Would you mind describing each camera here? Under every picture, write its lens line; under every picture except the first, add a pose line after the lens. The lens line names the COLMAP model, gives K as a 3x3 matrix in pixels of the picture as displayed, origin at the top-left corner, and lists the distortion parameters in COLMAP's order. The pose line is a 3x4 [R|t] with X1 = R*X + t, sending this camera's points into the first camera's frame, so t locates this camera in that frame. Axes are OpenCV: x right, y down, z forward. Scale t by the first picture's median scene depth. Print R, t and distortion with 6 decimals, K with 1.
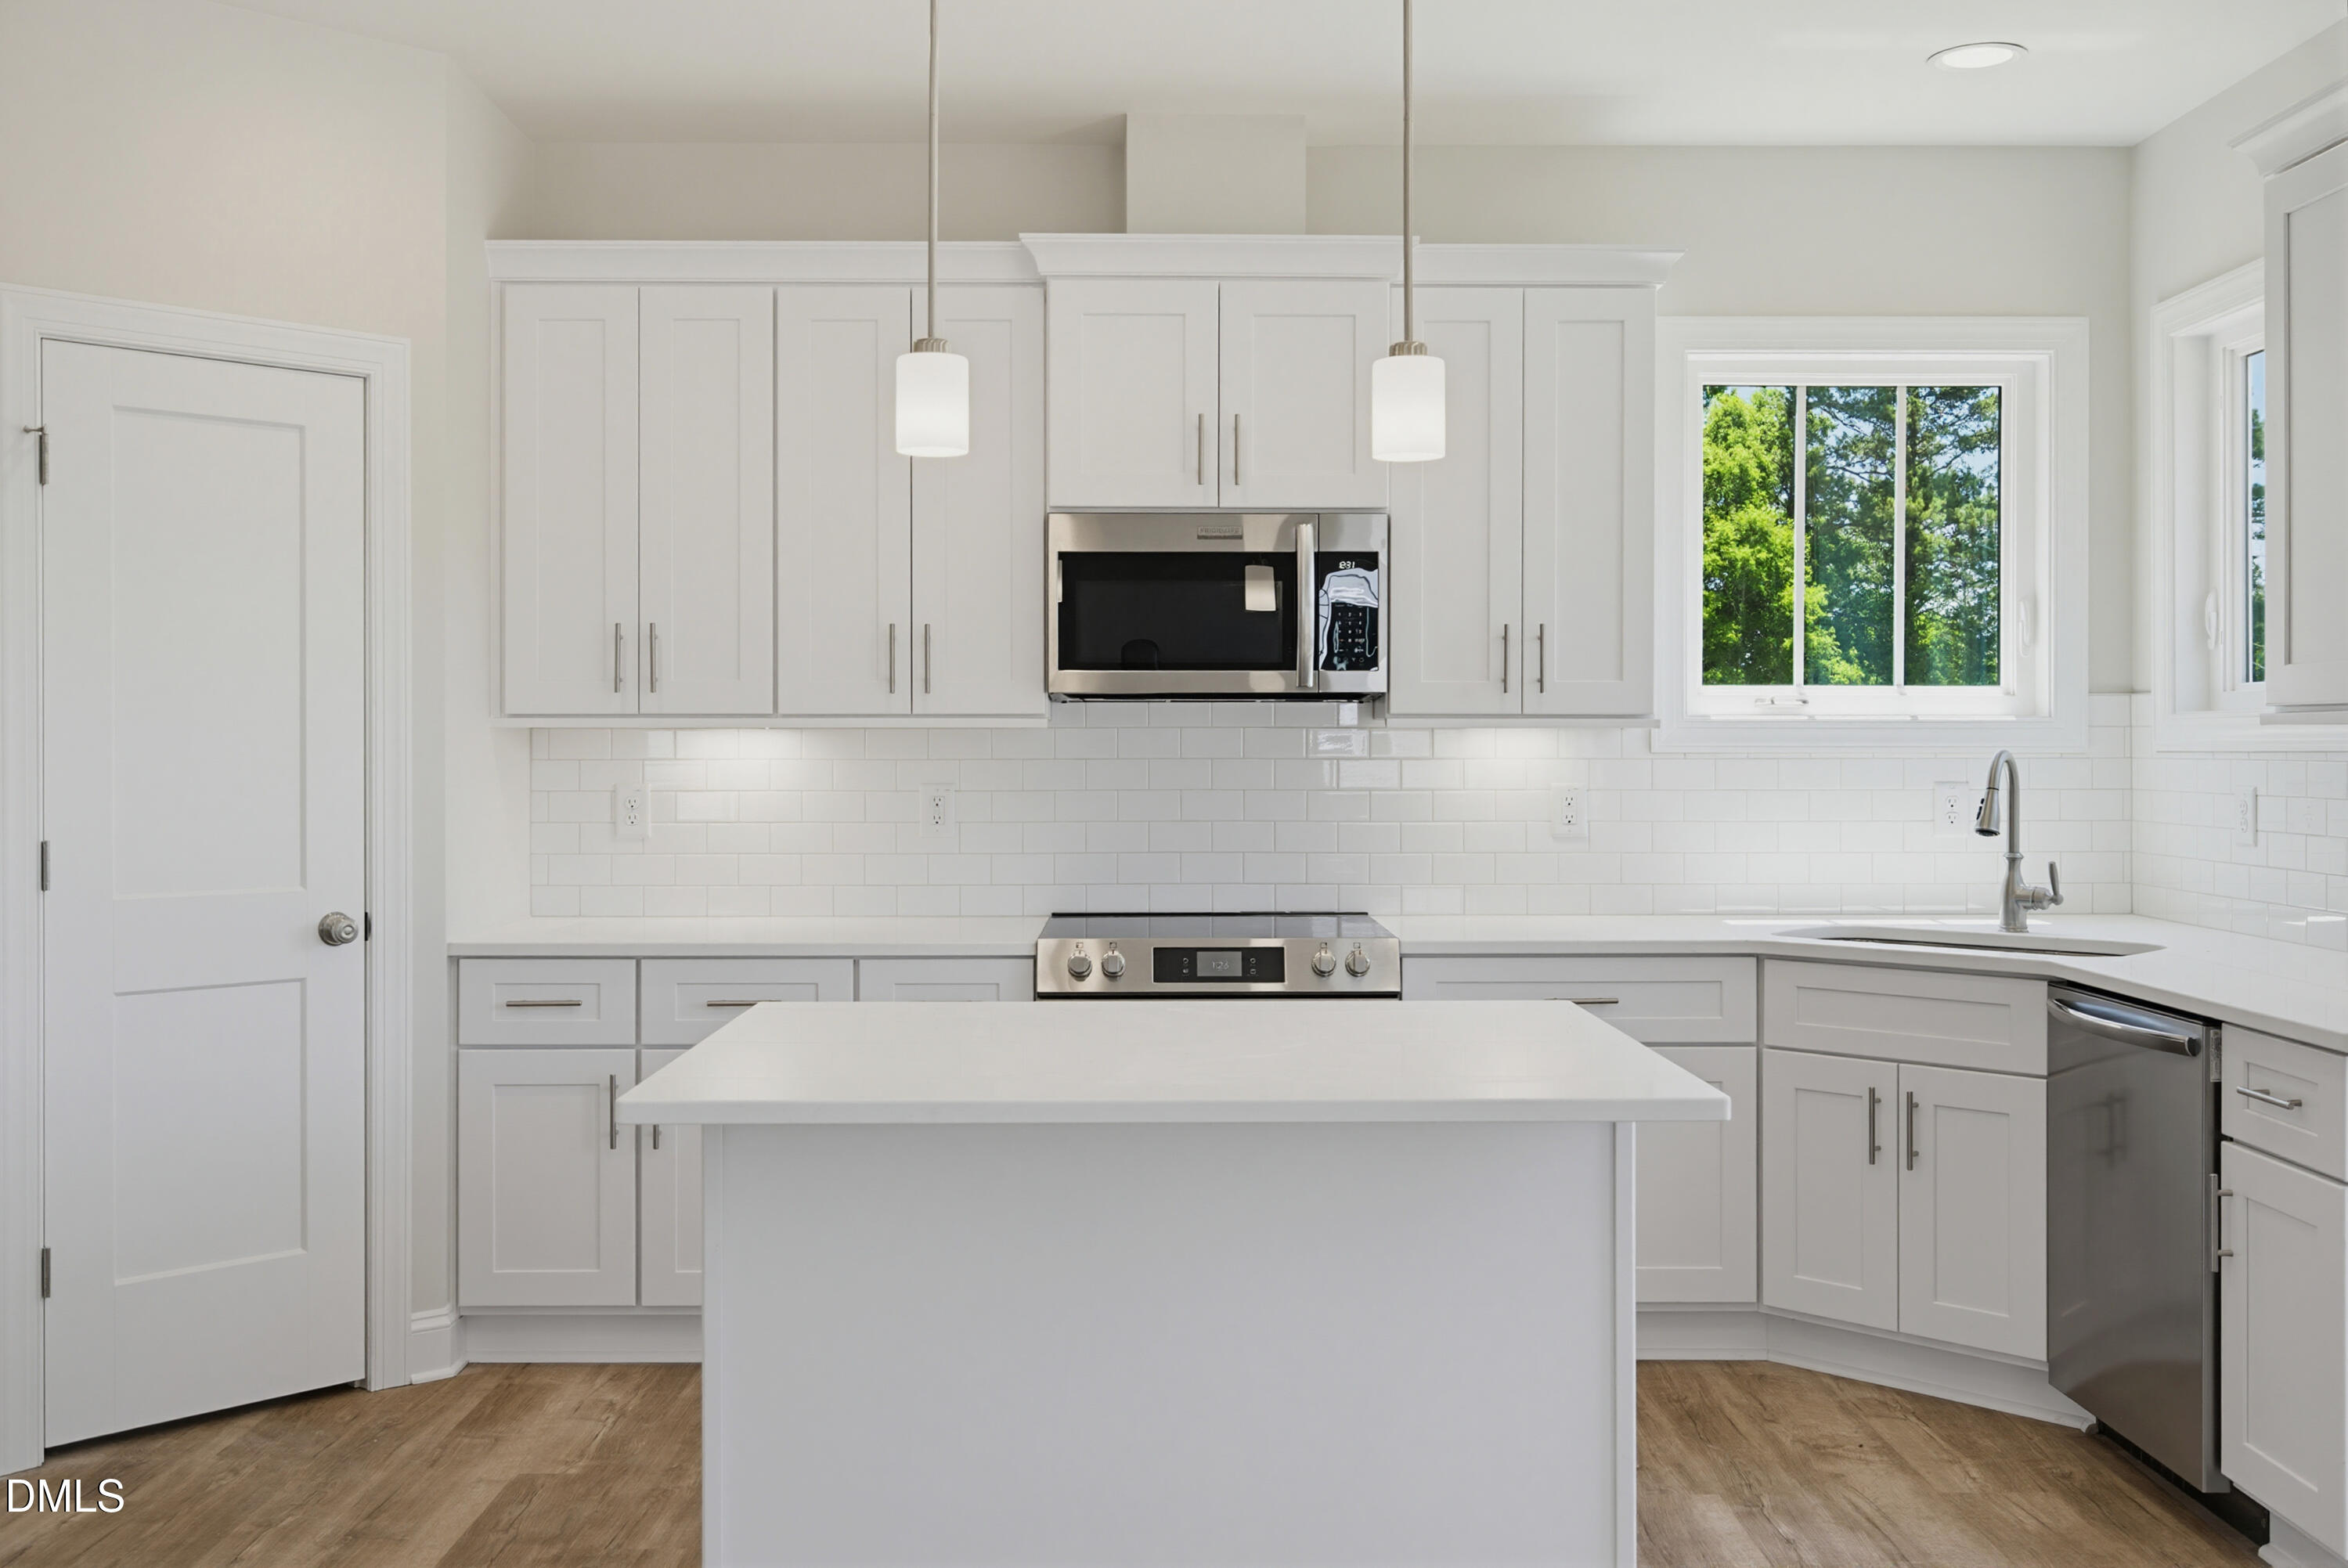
lens RADIAL K [[2155.5, 0, 1183.6], [0, 2155.5, 760.2], [0, 0, 1]] dist [0.014049, -0.000688]
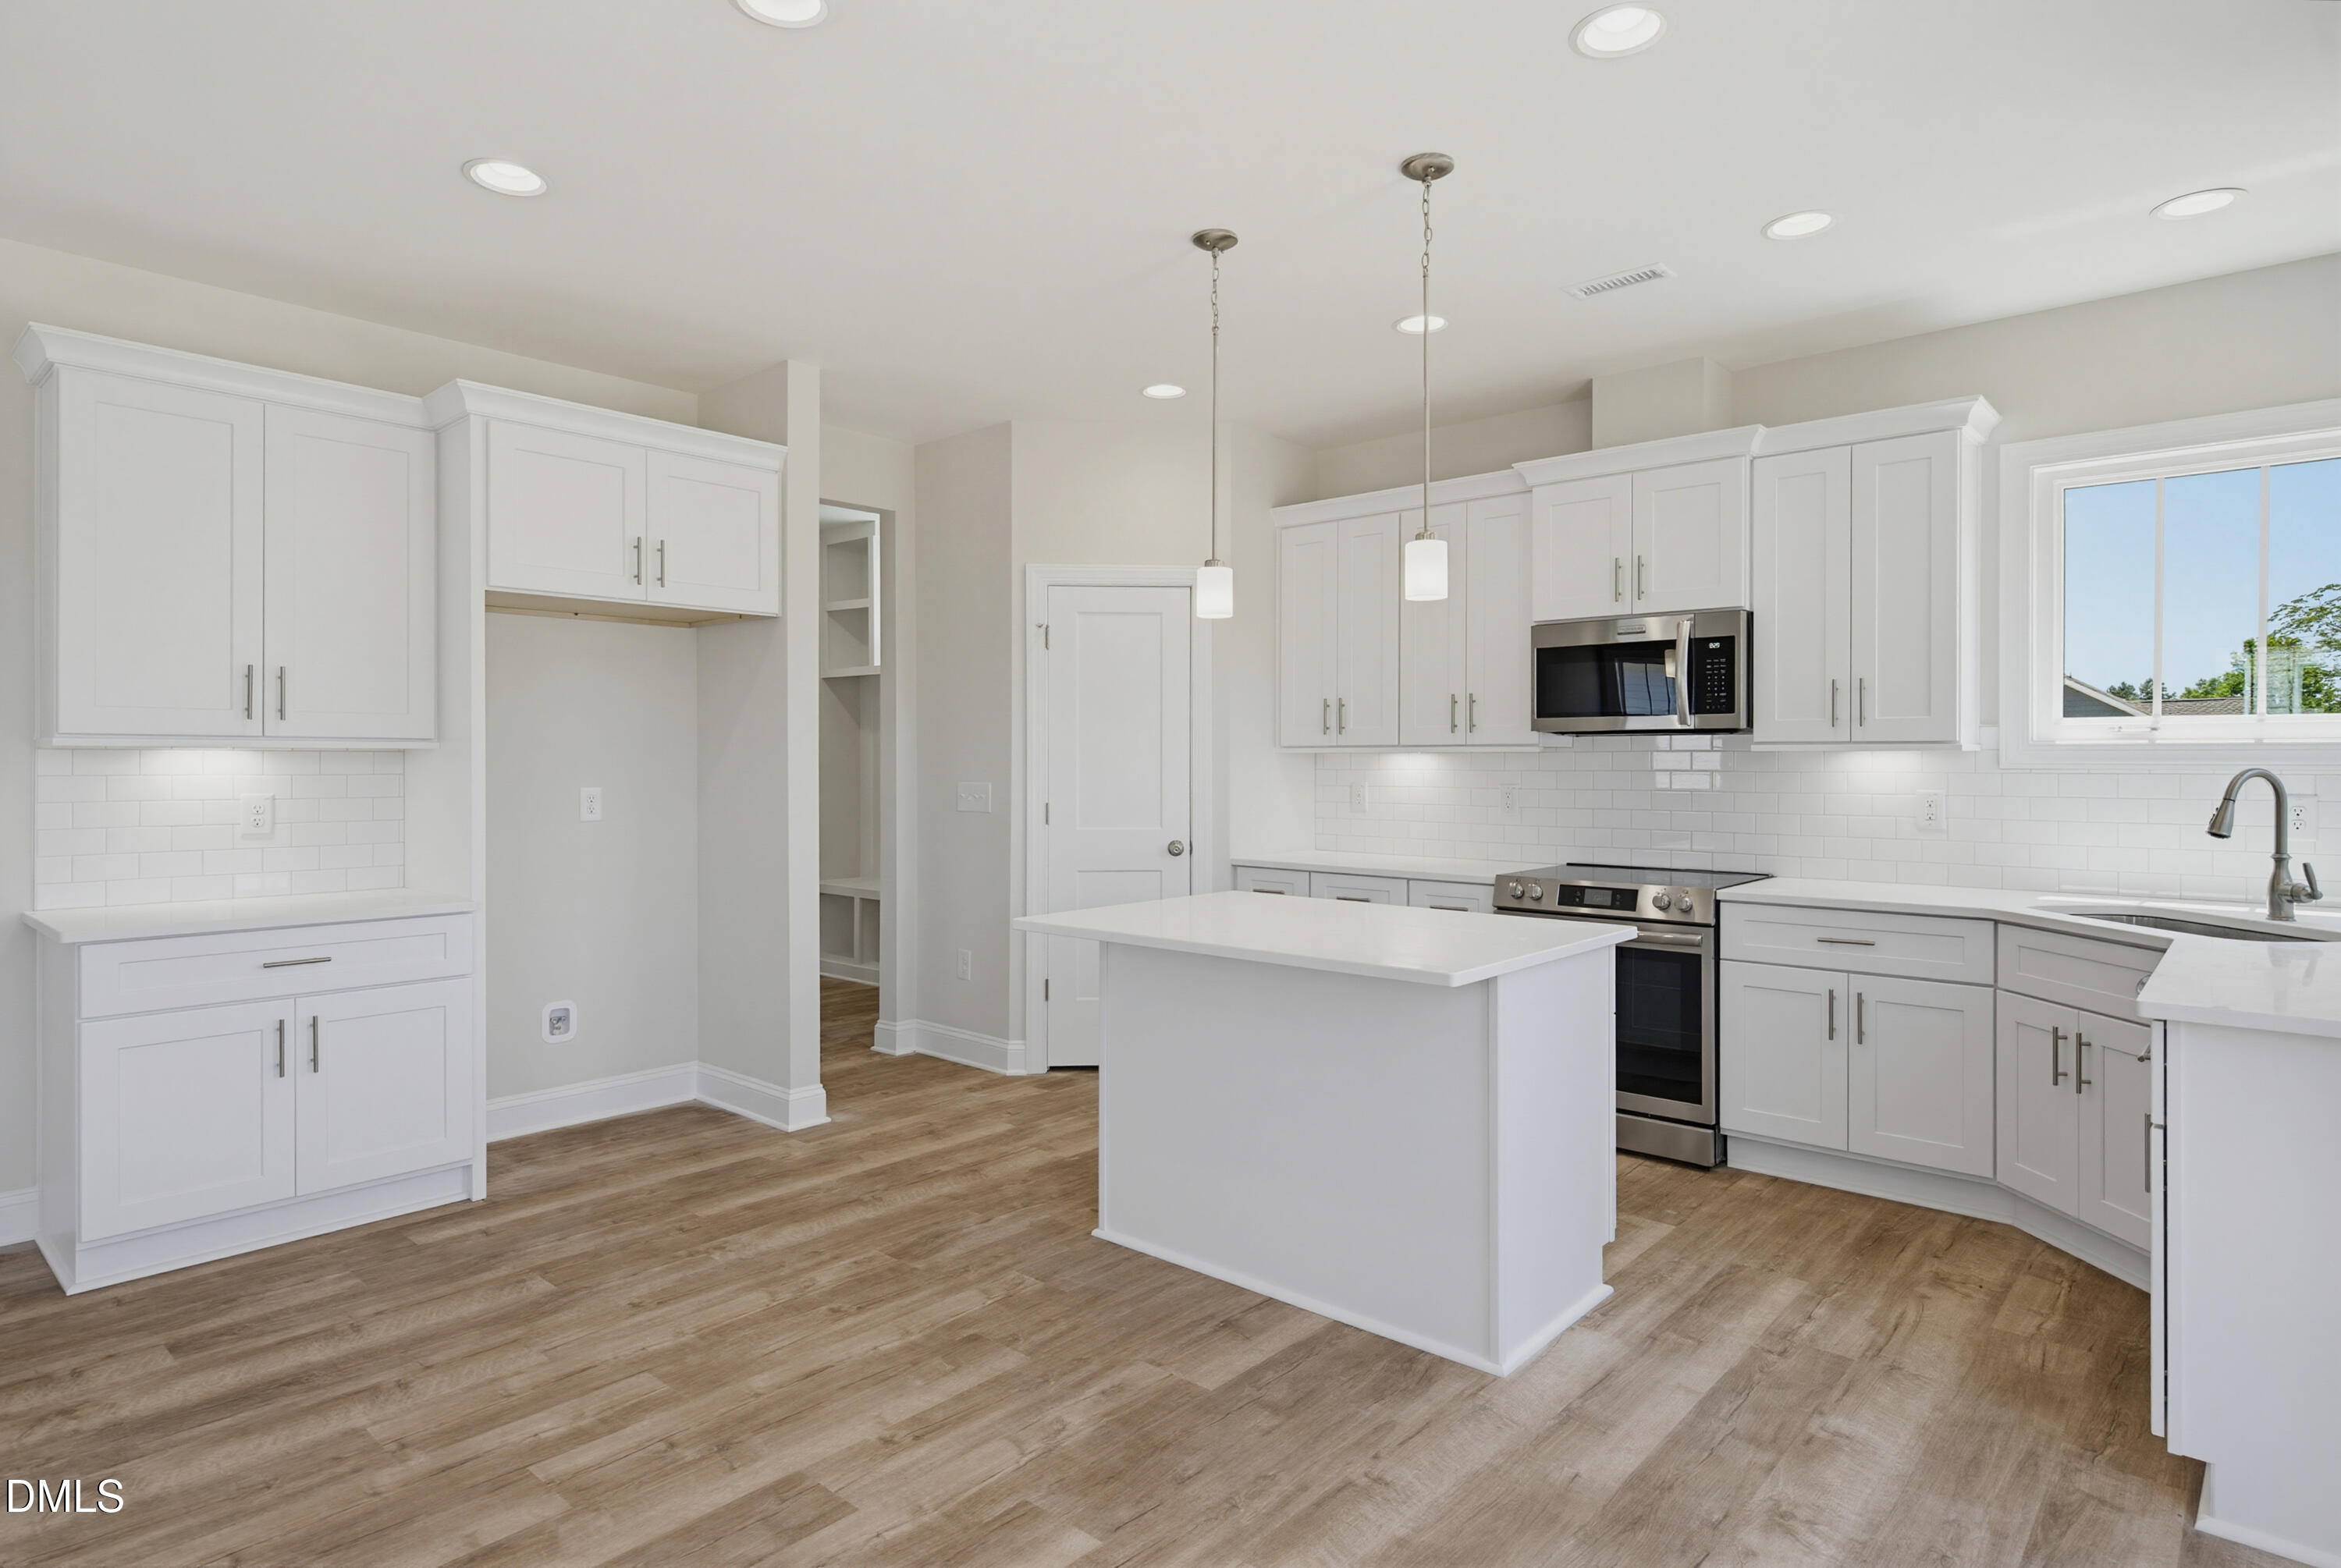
lens RADIAL K [[1291.3, 0, 1169.2], [0, 1291.3, 765.4], [0, 0, 1]] dist [0.000976, -0.000007]
pose [[0.739700, 0.003781, -0.672926, 0.429948], [-0.005011, 0.999987, 0.000111, -0.003256], [0.672918, 0.003290, 0.739710, 0.060905]]
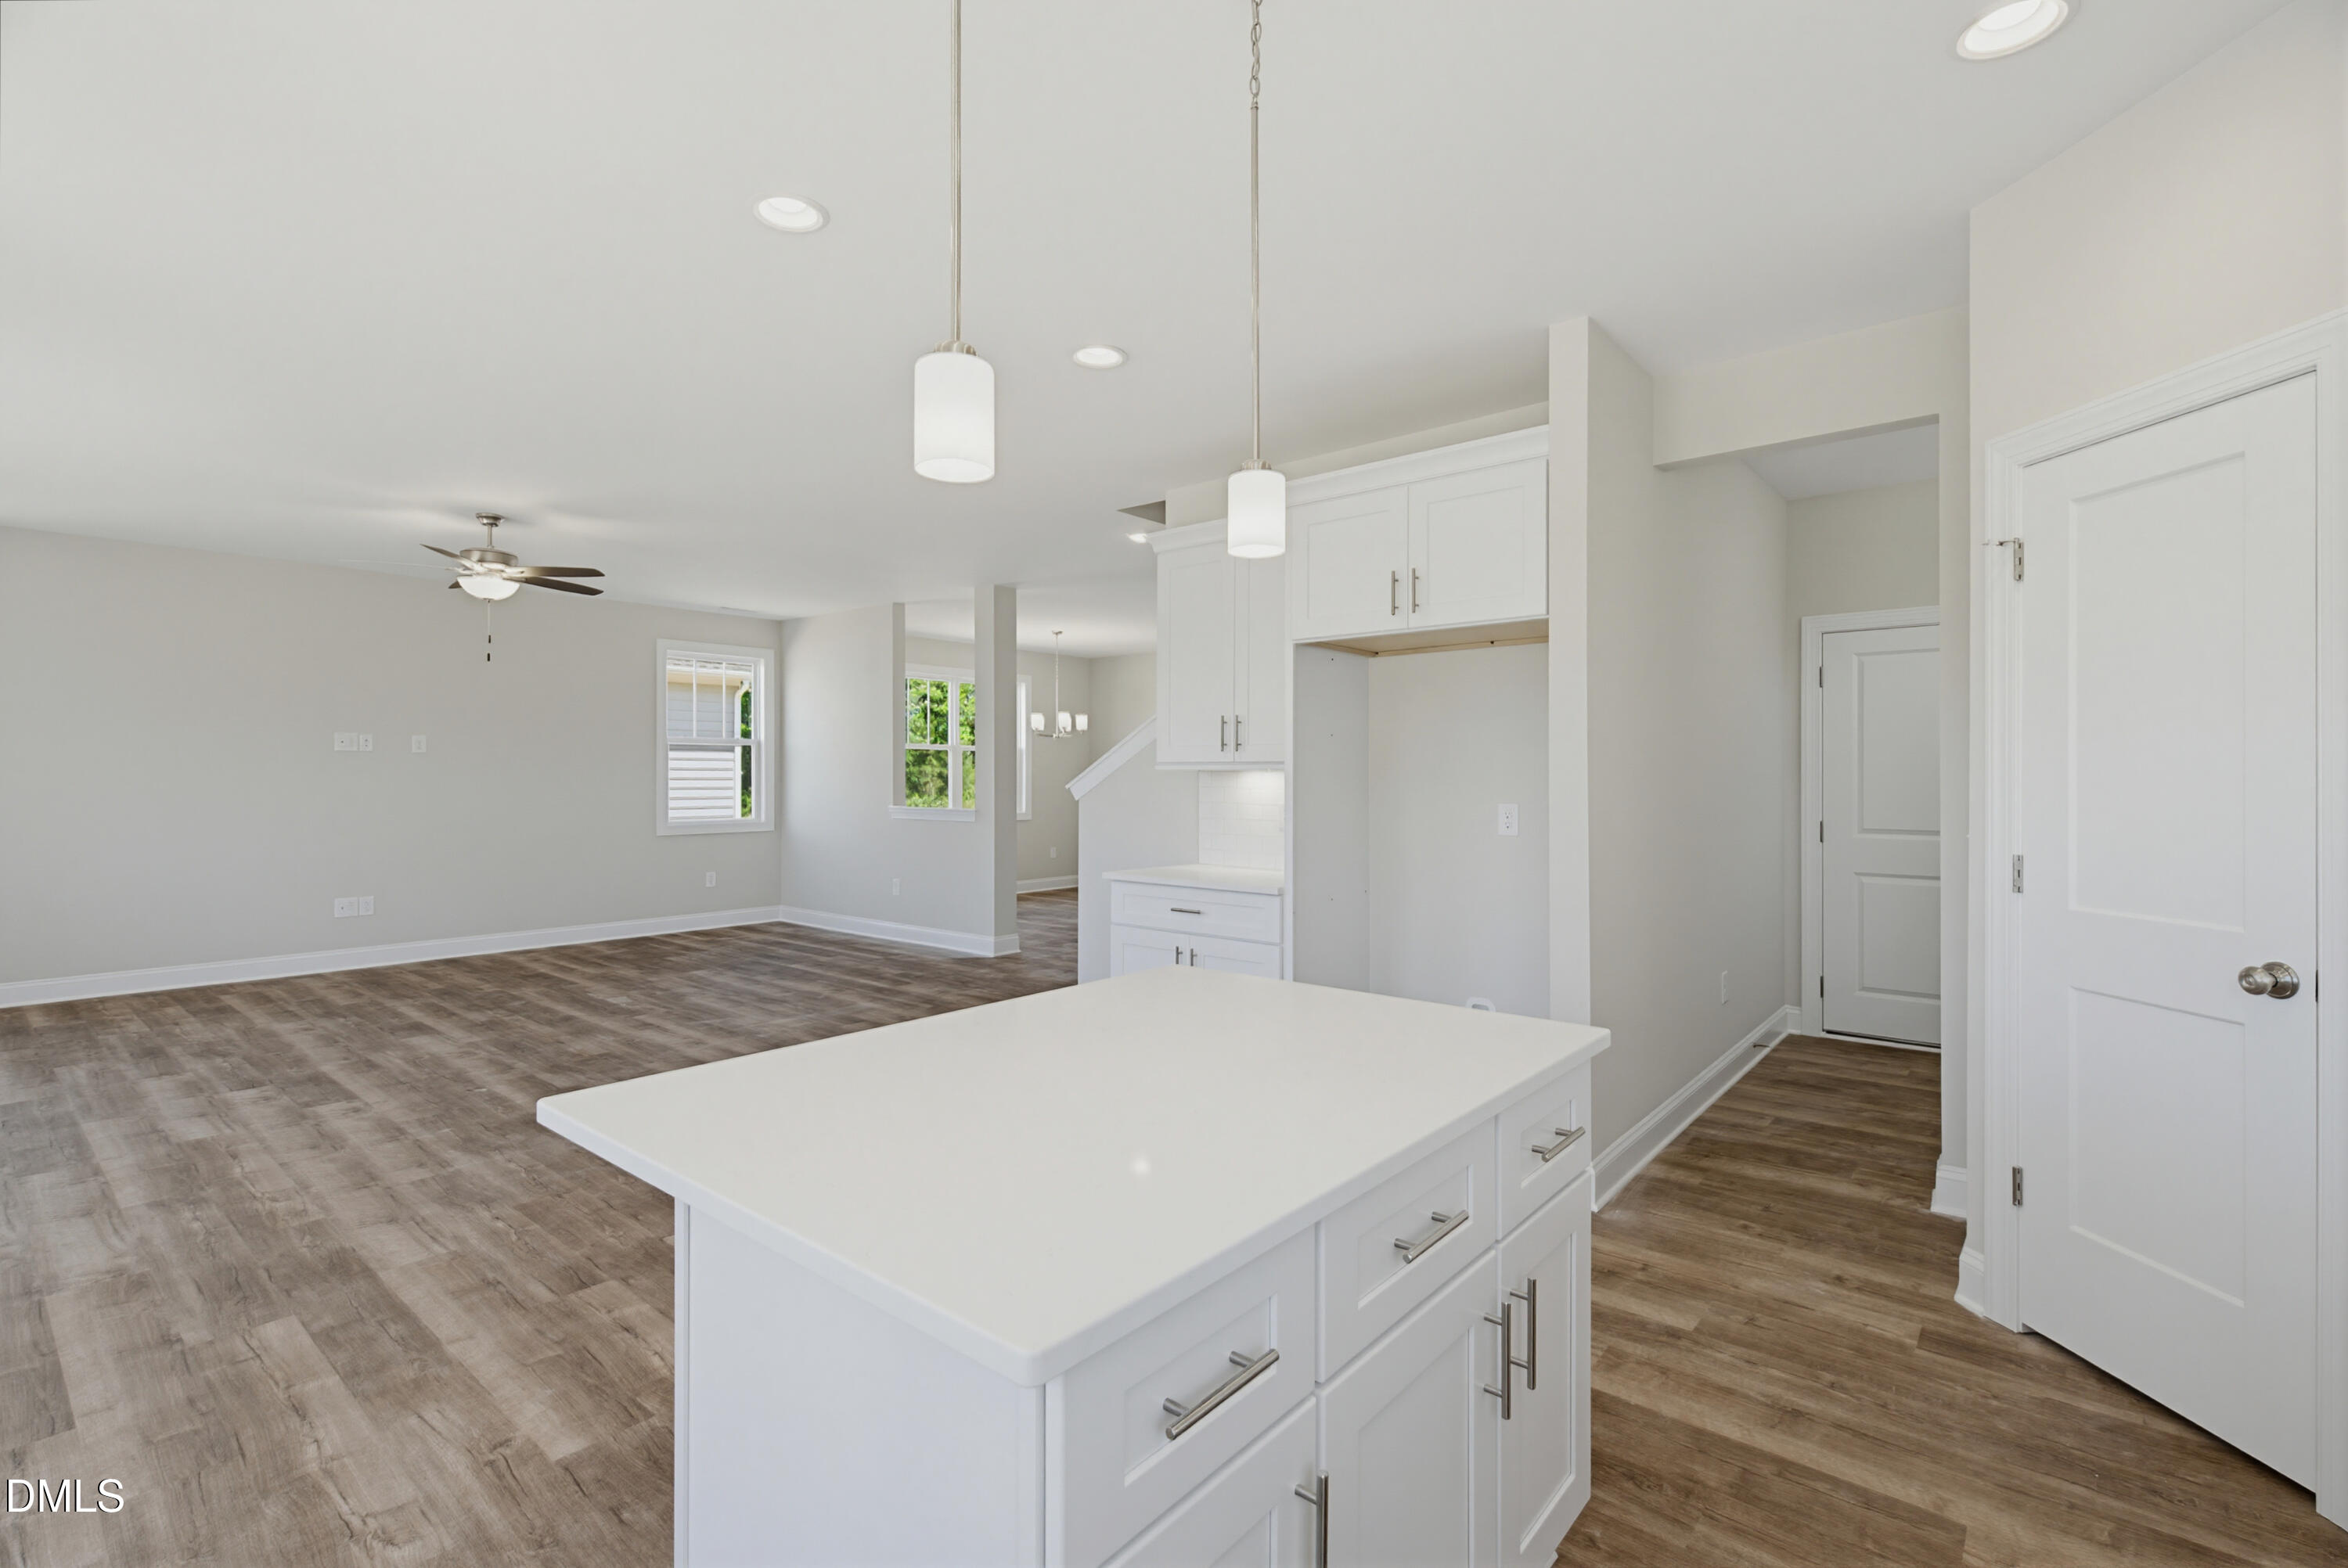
lens RADIAL K [[1059.6, 0, 1171.6], [0, 1059.6, 777.3], [0, 0, 1]] dist [-0.000065, -0.000147]
pose [[-0.661800, -0.002263, -0.749677, 0.250753], [-0.006492, 0.999975, 0.002712, -0.006645], [0.749652, 0.006662, -0.661798, 0.901366]]
